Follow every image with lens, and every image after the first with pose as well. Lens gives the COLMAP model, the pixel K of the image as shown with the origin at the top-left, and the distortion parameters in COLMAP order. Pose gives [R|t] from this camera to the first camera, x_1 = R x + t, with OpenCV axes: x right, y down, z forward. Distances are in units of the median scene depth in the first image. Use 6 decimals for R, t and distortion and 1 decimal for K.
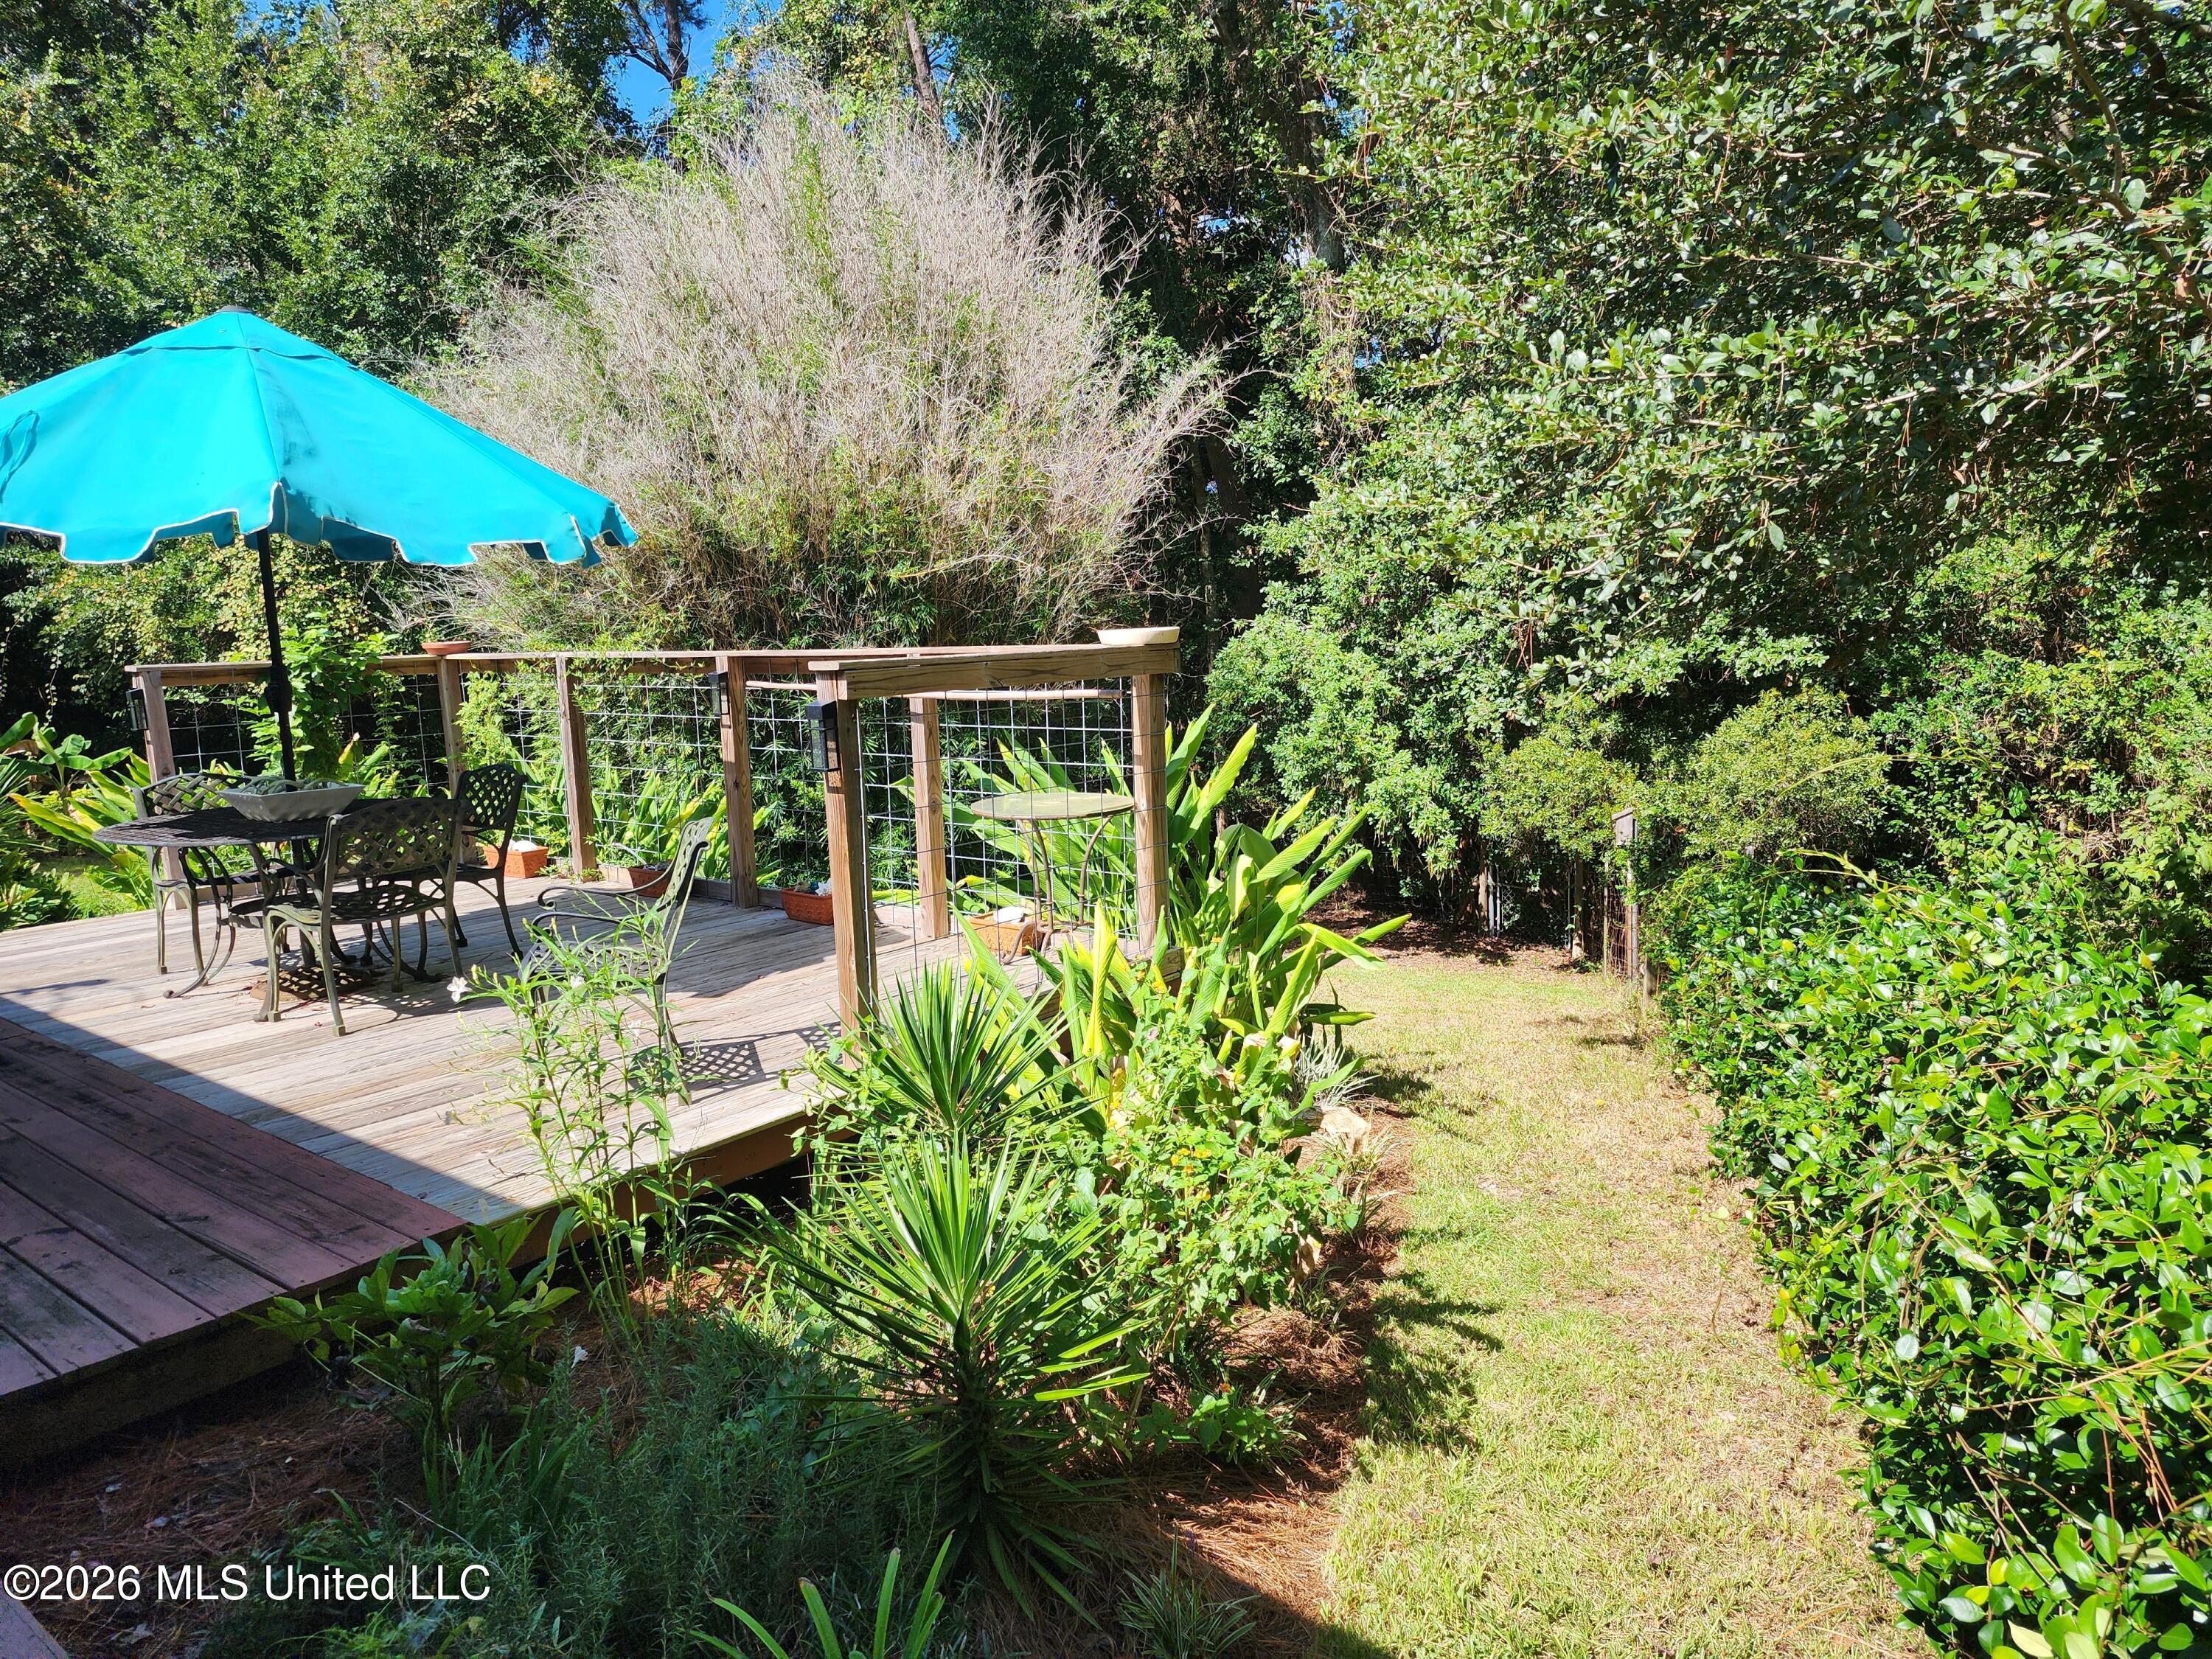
lens RADIAL K [[1475.0, 0, 1104.6], [0, 1475.0, 805.0], [0, 0, 1]] dist [0.081457, -0.059662]
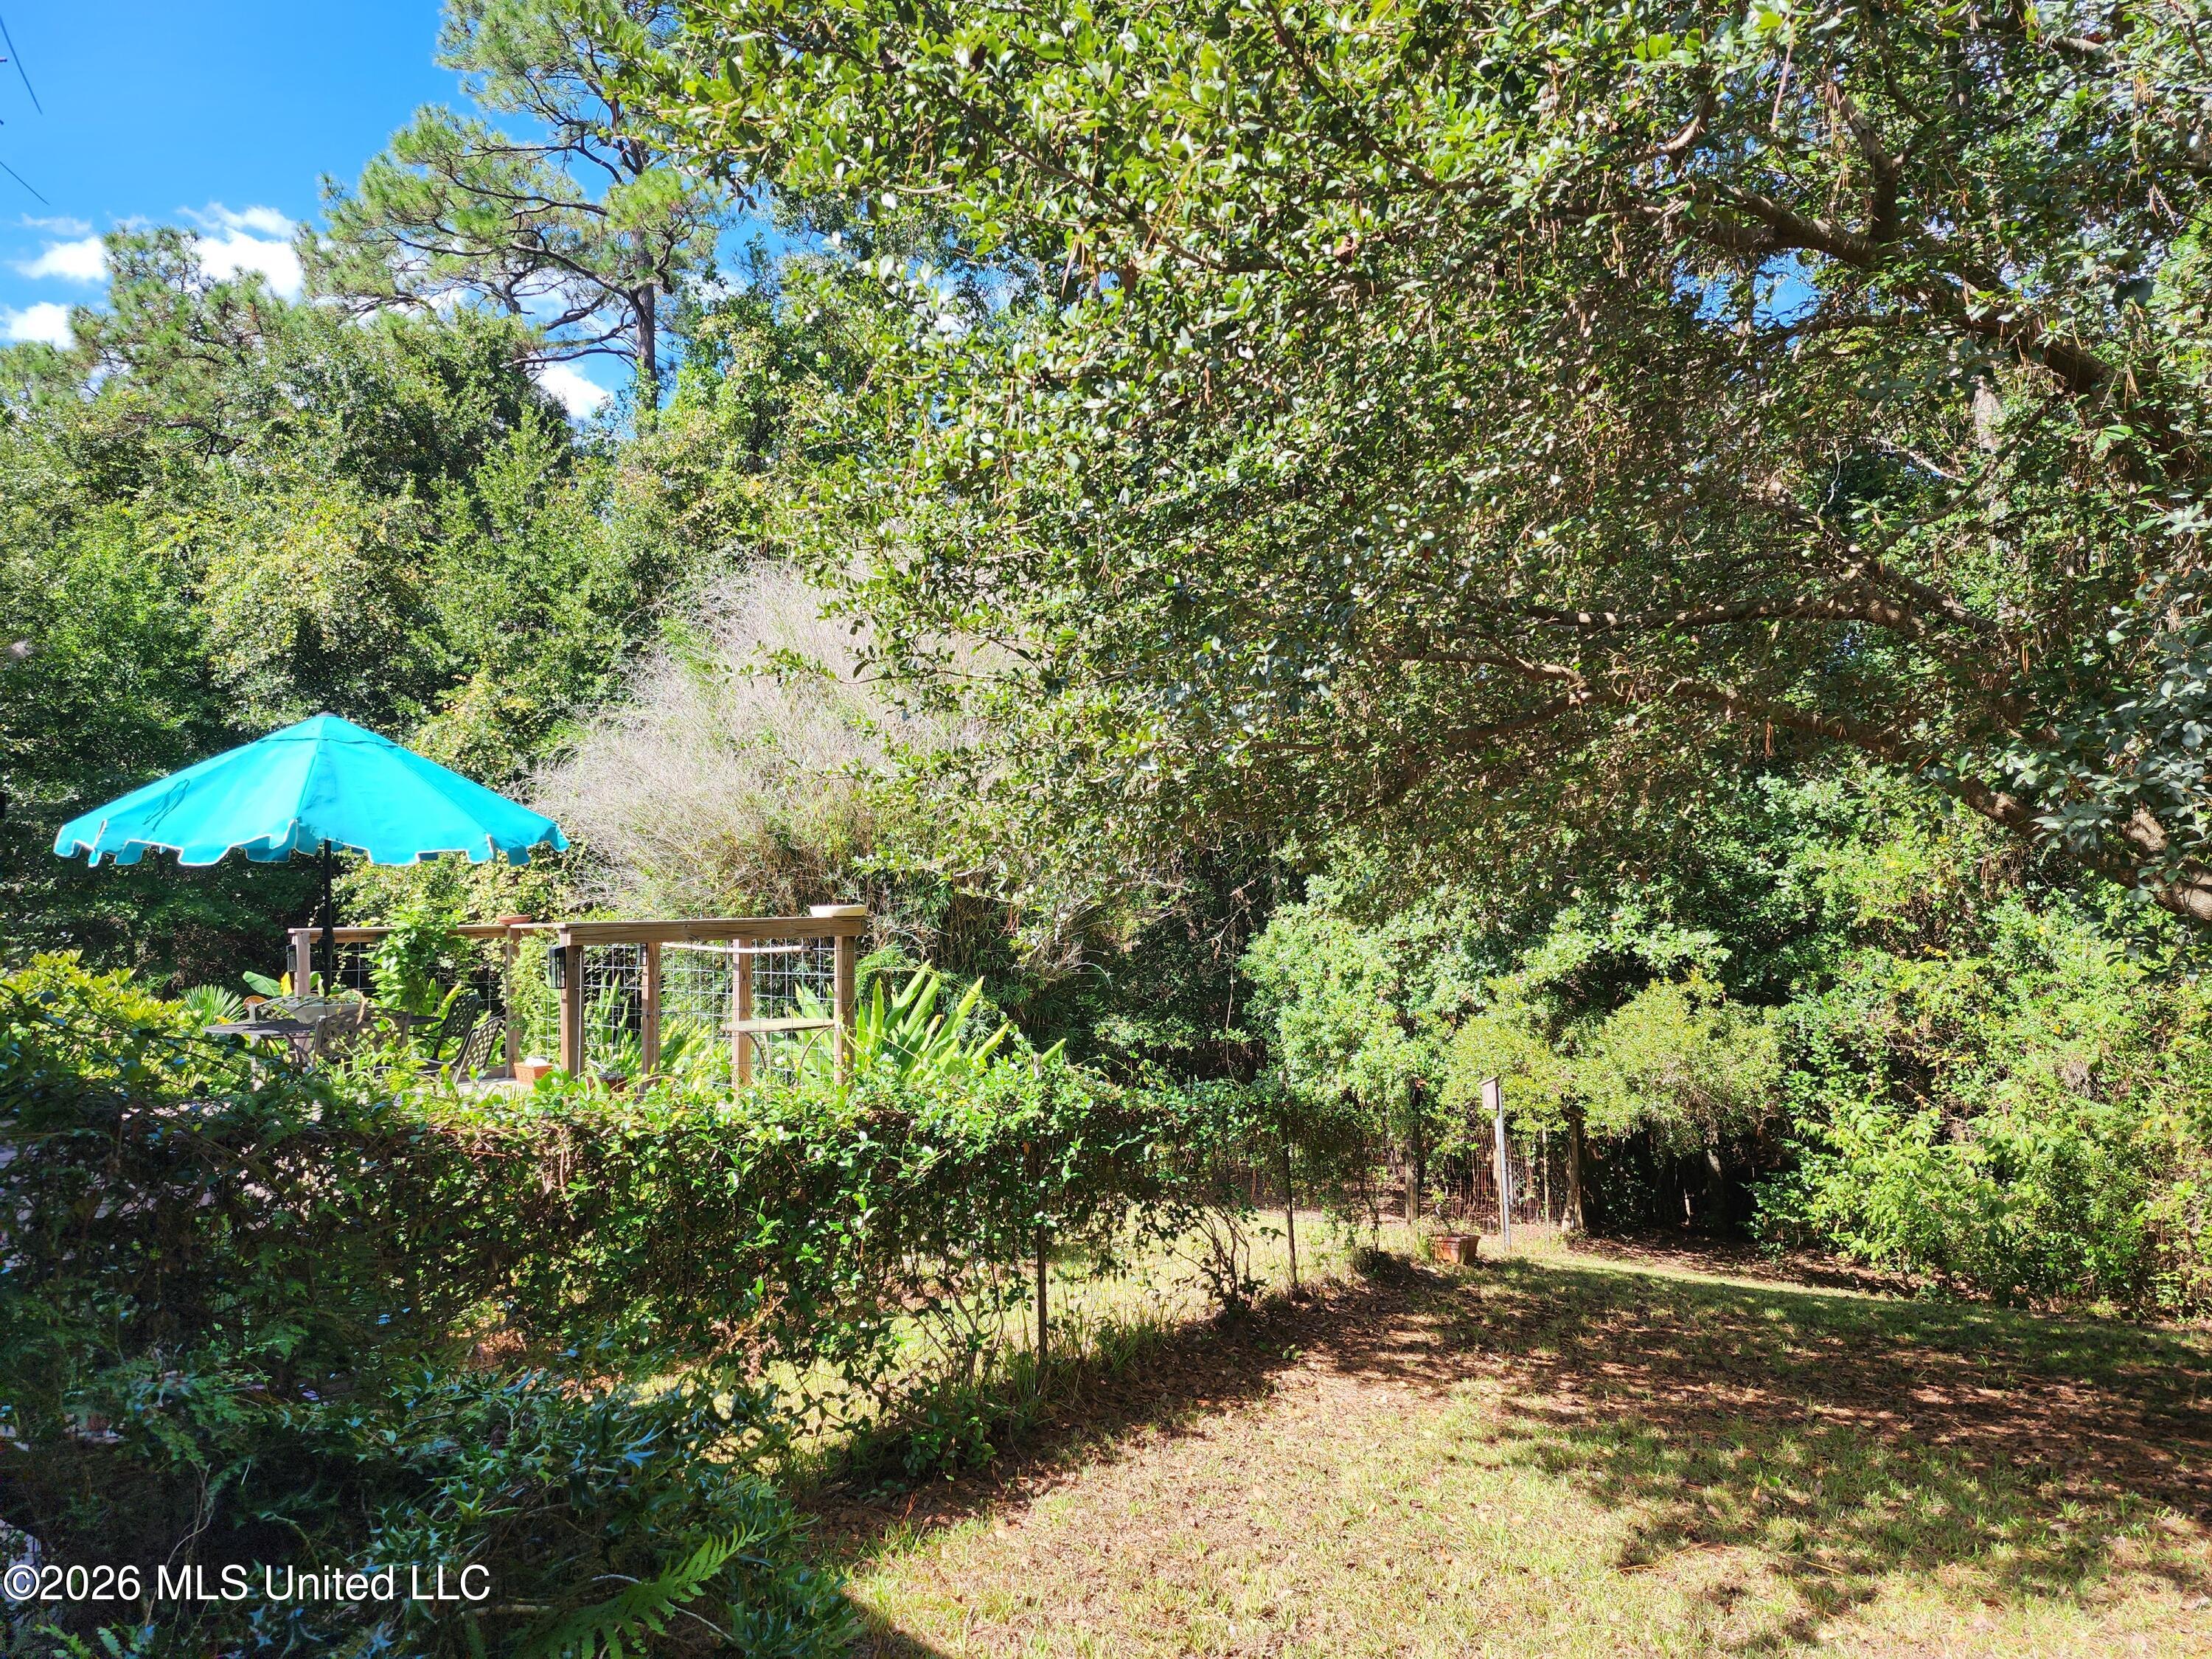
lens RADIAL K [[1475.0, 0, 1104.6], [0, 1475.0, 805.0], [0, 0, 1]] dist [0.081457, -0.059662]
pose [[0.983468, 0.000737, -0.181078, 0.197102], [-0.035623, 0.981238, -0.189482, 0.019023], [0.177541, 0.192800, 0.965043, -0.151811]]
